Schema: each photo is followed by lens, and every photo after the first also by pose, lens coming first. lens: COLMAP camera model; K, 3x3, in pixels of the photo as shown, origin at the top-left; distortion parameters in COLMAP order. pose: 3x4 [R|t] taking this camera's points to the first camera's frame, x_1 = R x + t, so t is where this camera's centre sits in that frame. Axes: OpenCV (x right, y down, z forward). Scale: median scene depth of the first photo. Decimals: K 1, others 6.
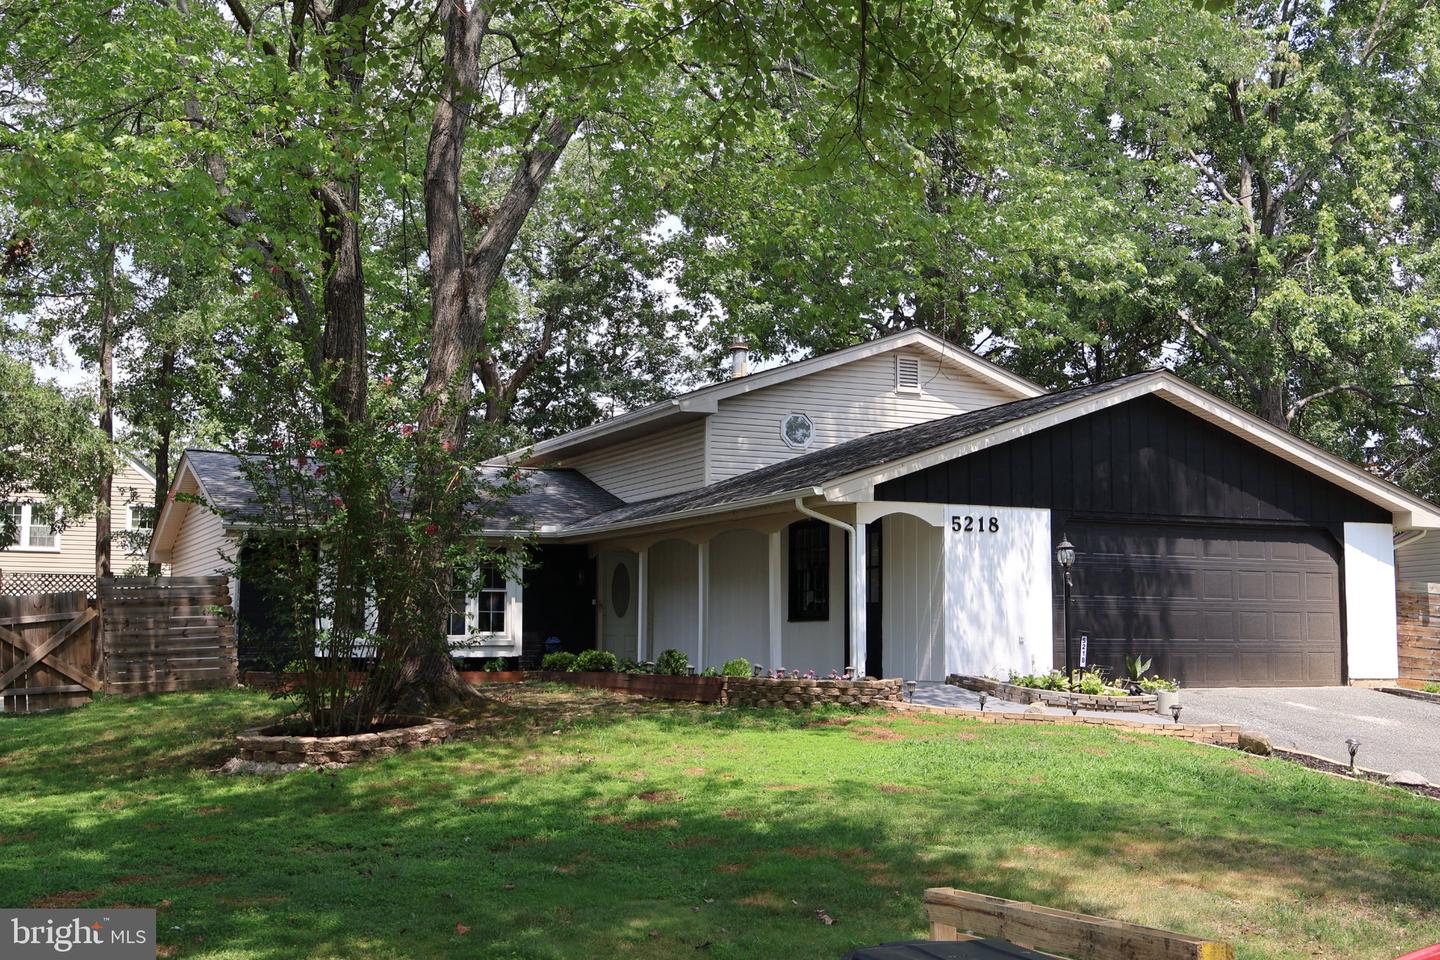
lens RADIAL K [[1746.1, 0, 721.4], [0, 1746.1, 473.0], [0, 0, 1]] dist [0.001228, 0.000000]
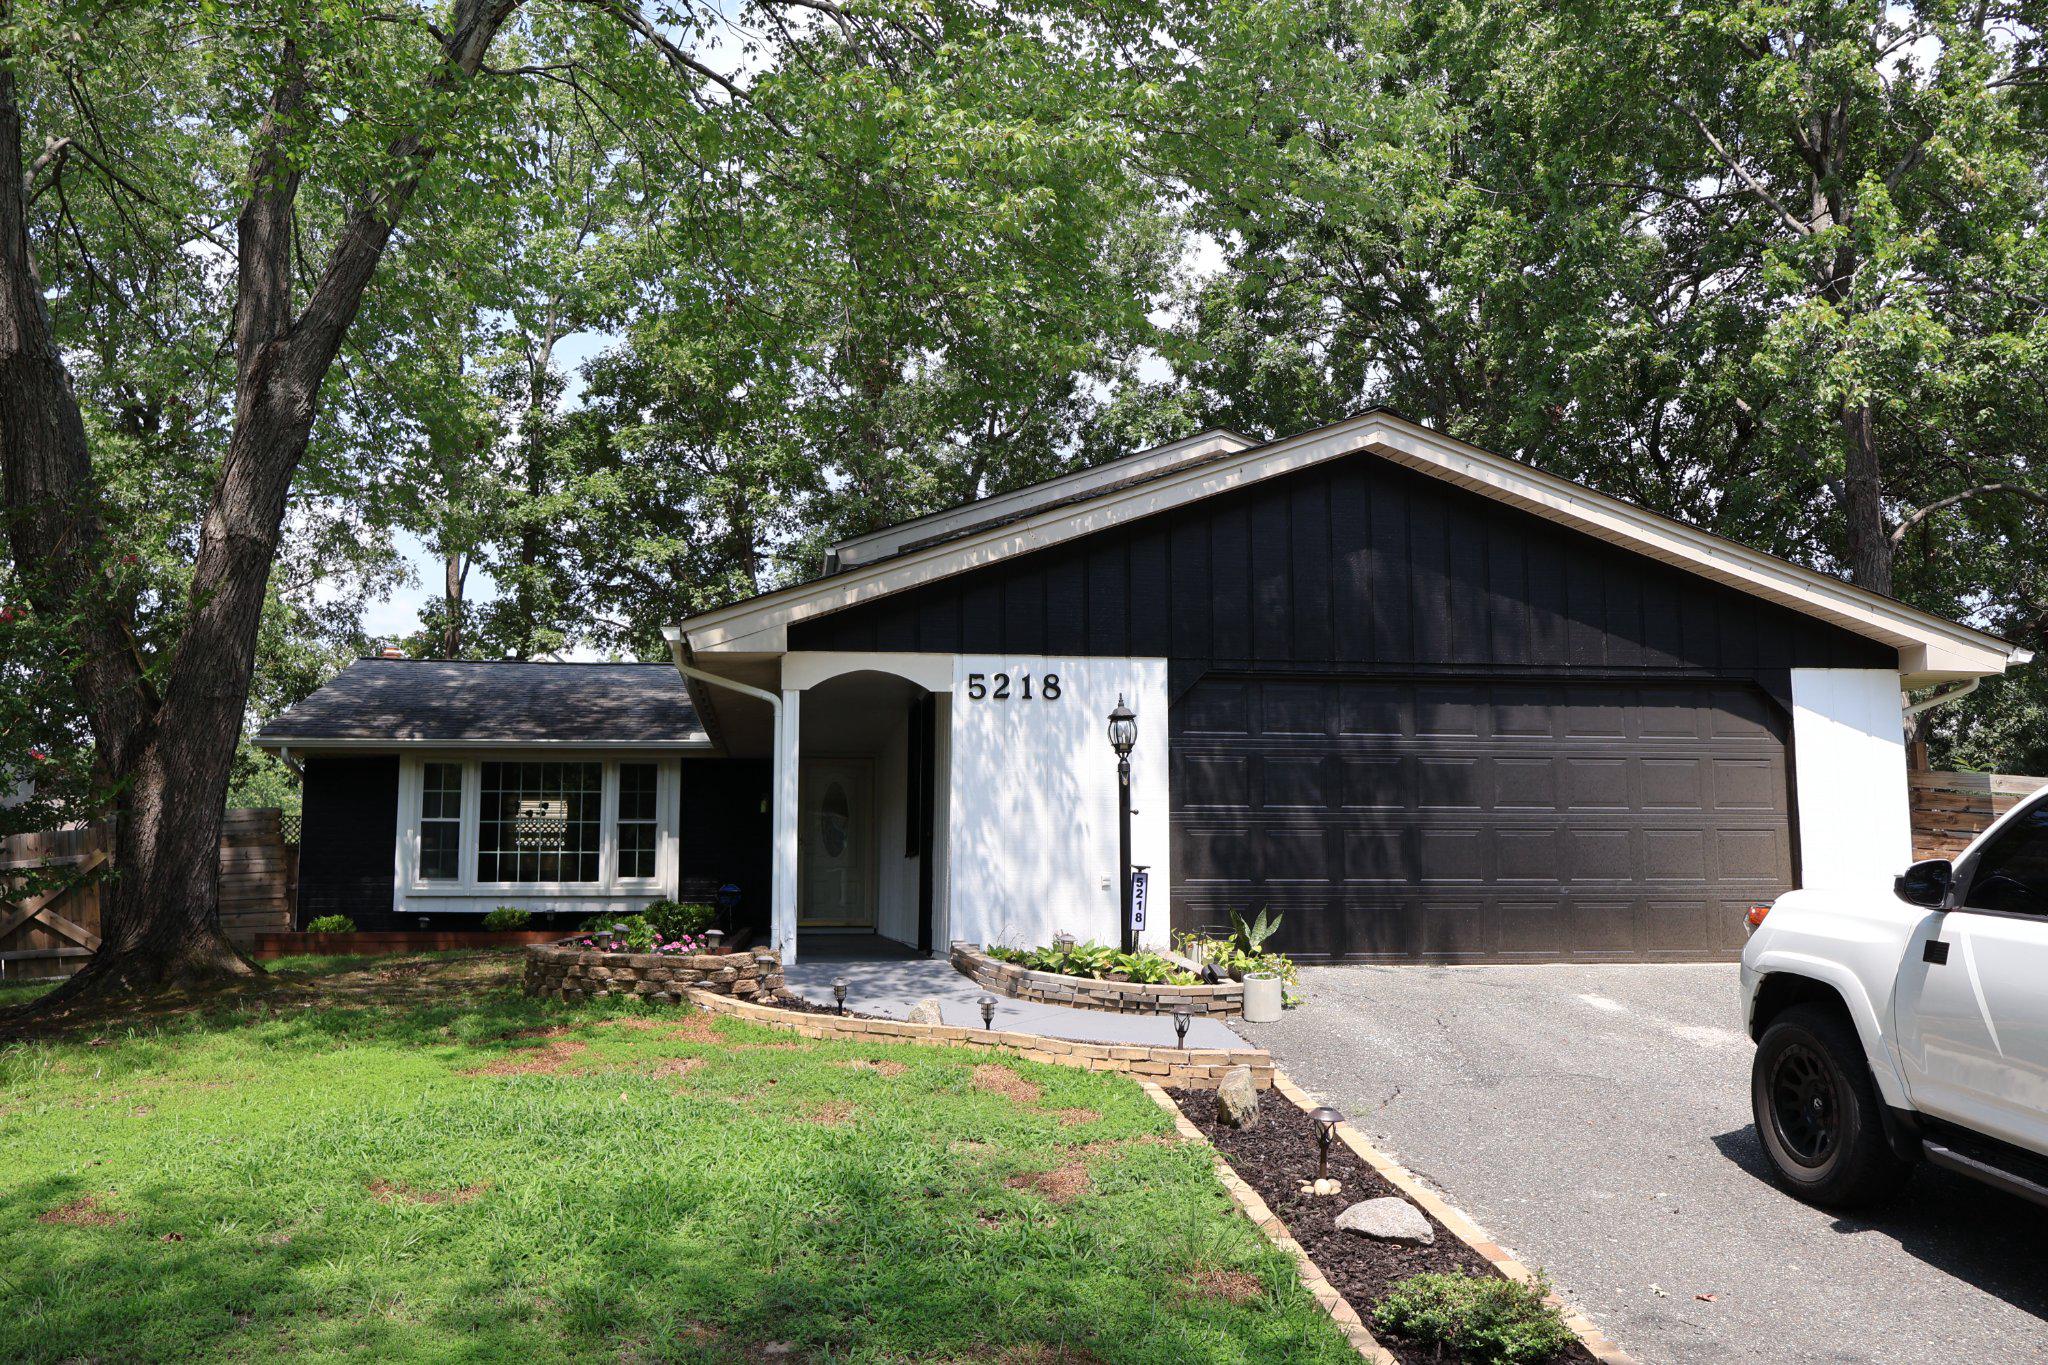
lens RADIAL K [[1723.1, 0, 1021.7], [0, 1723.1, 702.7], [0, 0, 1]] dist [-0.001557, 0.001764]
pose [[0.949354, -0.039515, -0.311713, 0.311515], [0.035503, 0.999198, -0.018540, 0.043098], [0.312195, 0.006534, 0.949996, 0.422348]]
